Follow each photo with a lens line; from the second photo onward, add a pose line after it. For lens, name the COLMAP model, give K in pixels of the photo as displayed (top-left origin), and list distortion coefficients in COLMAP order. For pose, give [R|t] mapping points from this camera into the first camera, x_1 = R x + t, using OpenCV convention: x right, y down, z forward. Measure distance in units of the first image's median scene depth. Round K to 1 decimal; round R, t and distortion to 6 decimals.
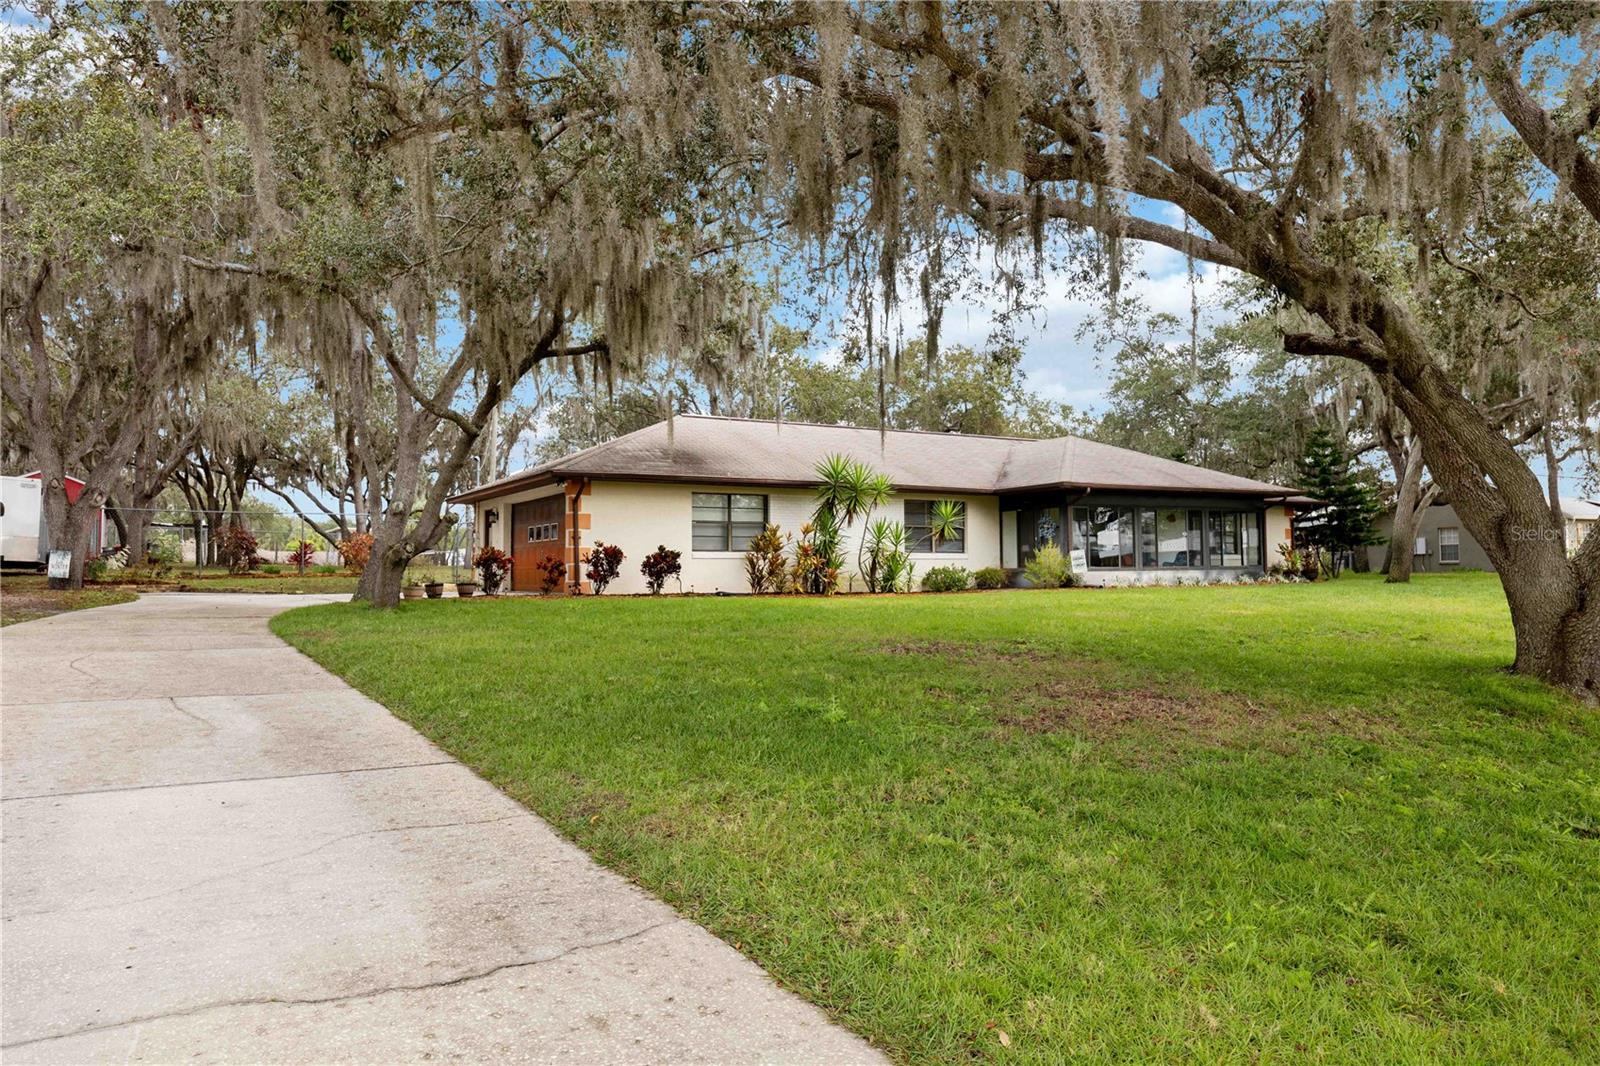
lens RADIAL K [[1344.9, 0, 800.0], [0, 1344.9, 533.0], [0, 0, 1]] dist [-0.000690, 0.001123]
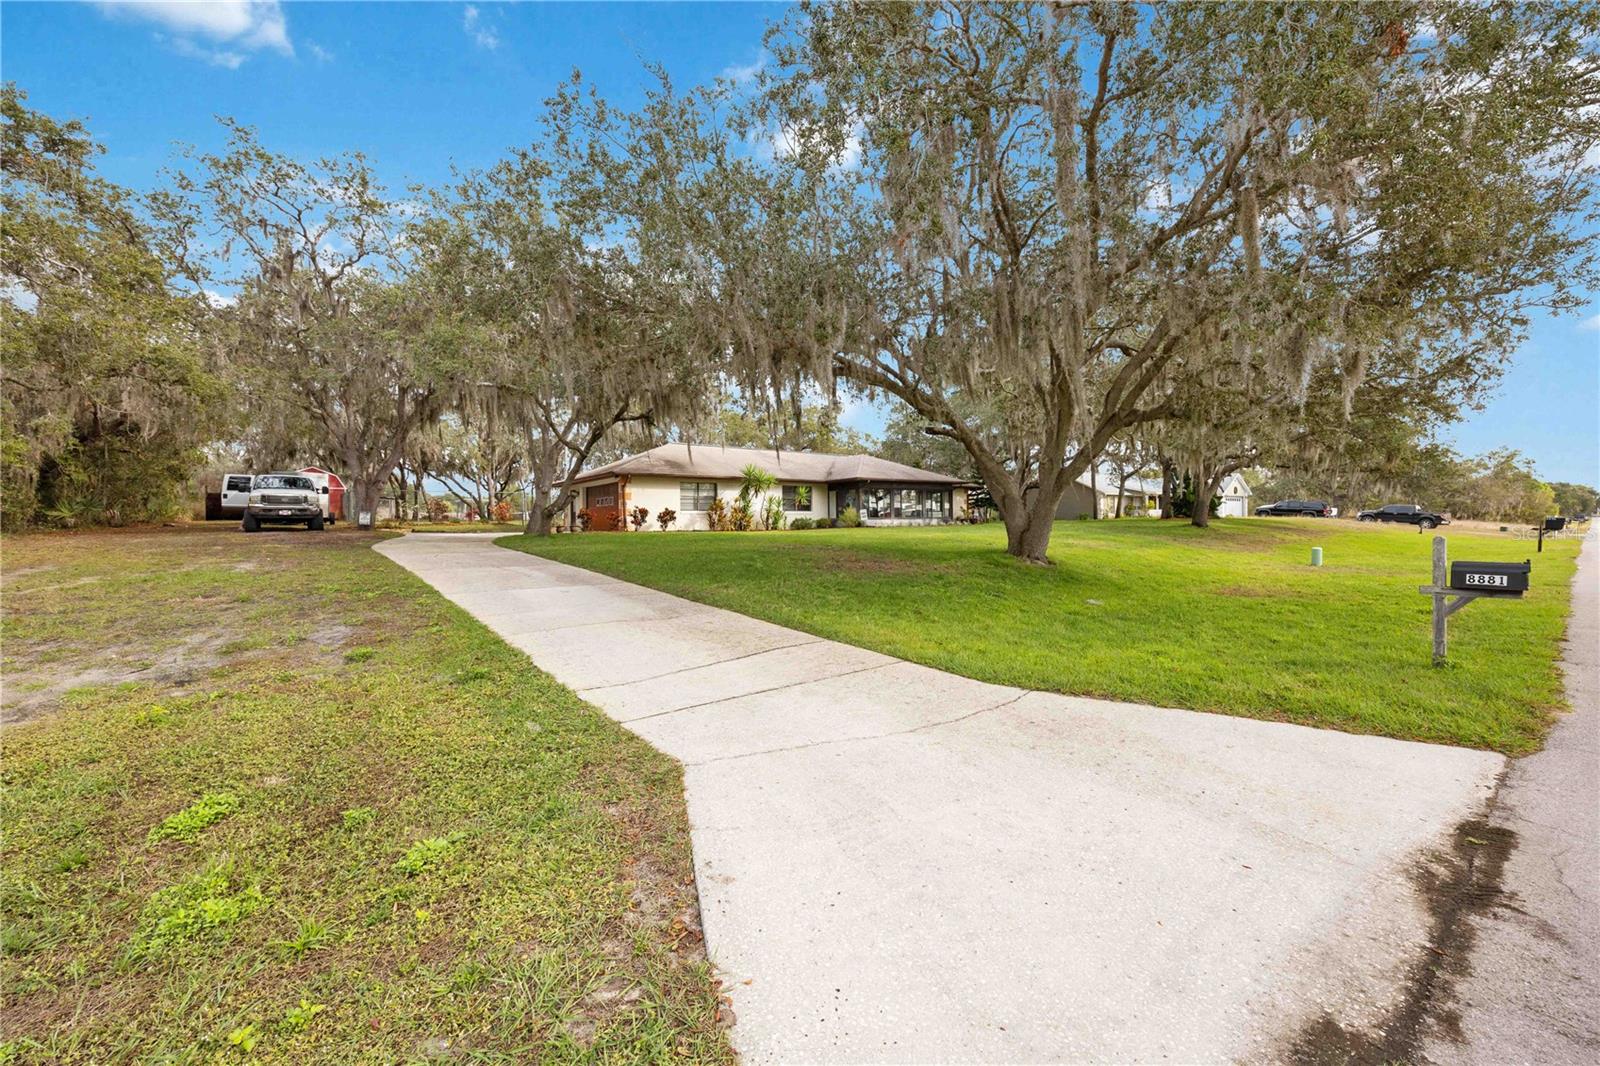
lens RADIAL K [[771.2, 0, 800.0], [0, 771.2, 533.0], [0, 0, 1]] dist [0.000376, 0.000051]
pose [[0.994856, -0.004729, 0.101184, -0.016996], [0.000612, 0.999172, 0.040682, -0.000048], [-0.101293, -0.040411, 0.994036, -0.201203]]
